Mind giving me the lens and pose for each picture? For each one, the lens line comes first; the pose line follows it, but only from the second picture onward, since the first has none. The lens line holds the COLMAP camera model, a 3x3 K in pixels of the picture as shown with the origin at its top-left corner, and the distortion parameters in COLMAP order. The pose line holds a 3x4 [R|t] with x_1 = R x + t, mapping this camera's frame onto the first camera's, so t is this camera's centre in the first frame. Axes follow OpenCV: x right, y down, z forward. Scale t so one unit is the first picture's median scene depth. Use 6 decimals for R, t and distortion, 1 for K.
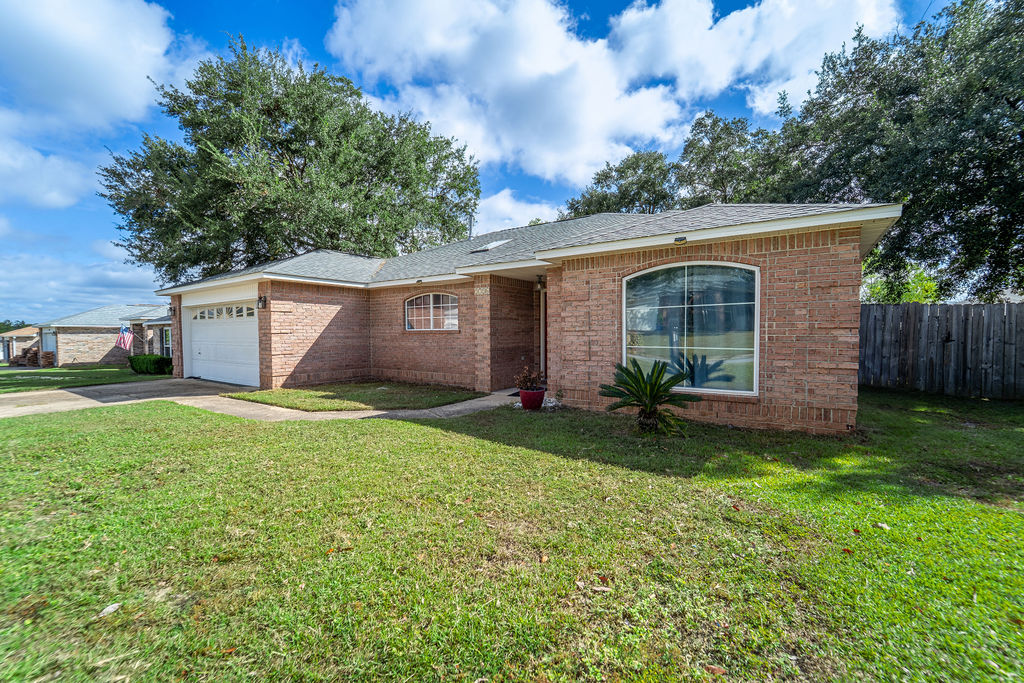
lens RADIAL K [[420.3, 0, 512.5], [0, 420.3, 342.7], [0, 0, 1]] dist [-0.013858, -0.000101]
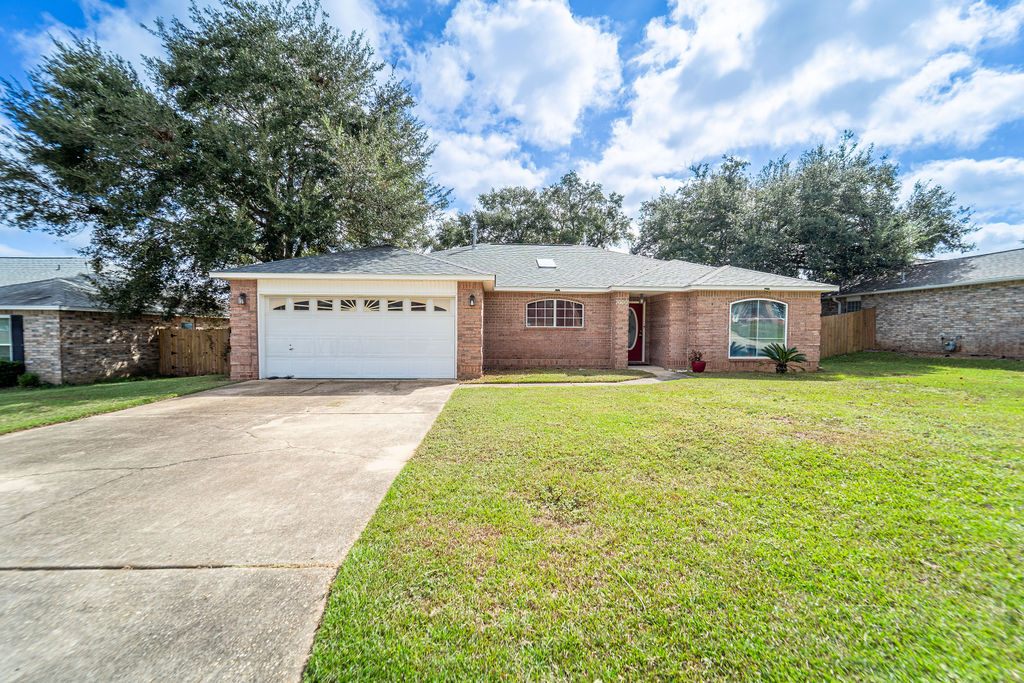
lens RADIAL K [[420.3, 0, 510.9], [0, 420.3, 340.8], [0, 0, 1]] dist [-0.013858, -0.000101]
pose [[0.798867, -0.002199, 0.601503, -1.310111], [0.005092, 0.999982, -0.003107, 0.018197], [-0.601486, 0.005545, 0.798864, 0.037331]]
